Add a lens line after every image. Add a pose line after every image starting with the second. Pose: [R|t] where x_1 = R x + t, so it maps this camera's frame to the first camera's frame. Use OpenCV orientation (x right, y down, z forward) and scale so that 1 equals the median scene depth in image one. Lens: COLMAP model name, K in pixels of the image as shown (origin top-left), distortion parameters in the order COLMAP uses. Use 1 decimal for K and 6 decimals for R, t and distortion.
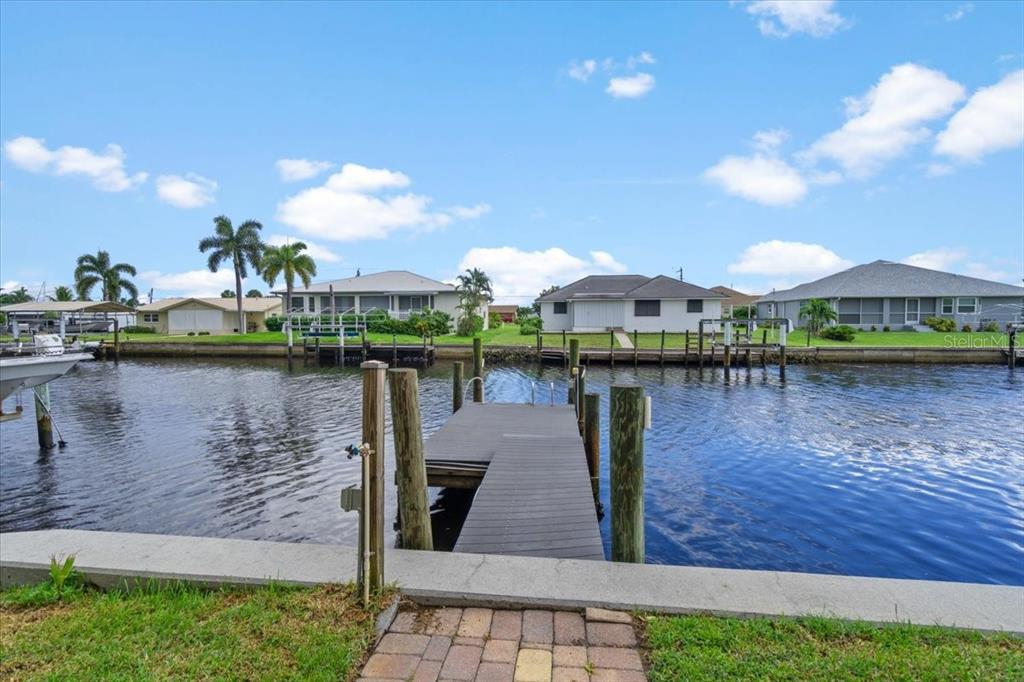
lens RADIAL K [[445.0, 0, 510.5], [0, 445.0, 340.2], [0, 0, 1]] dist [-0.003825, -0.000396]
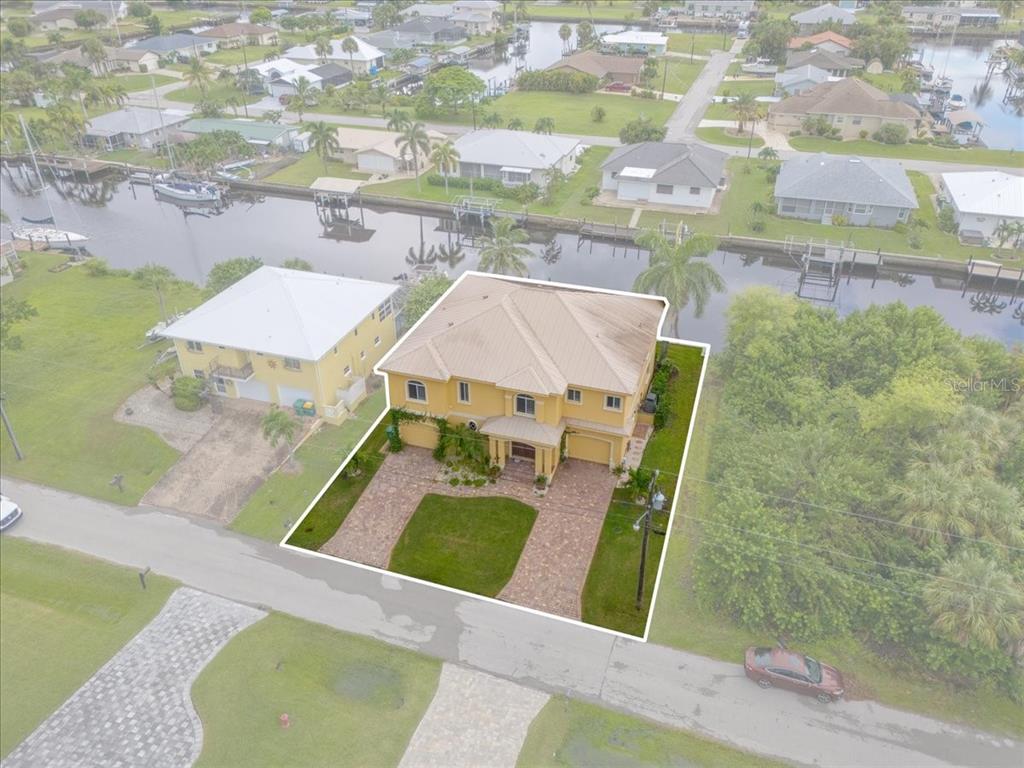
lens RADIAL K [[754.8, 0, 518.1], [0, 754.8, 367.0], [0, 0, 1]] dist [0.059898, -0.044789]
pose [[0.975890, 0.108805, -0.189208, 0.381163], [-0.003684, 0.874975, 0.484154, -0.816975], [0.218231, -0.471784, 0.854281, -1.681916]]
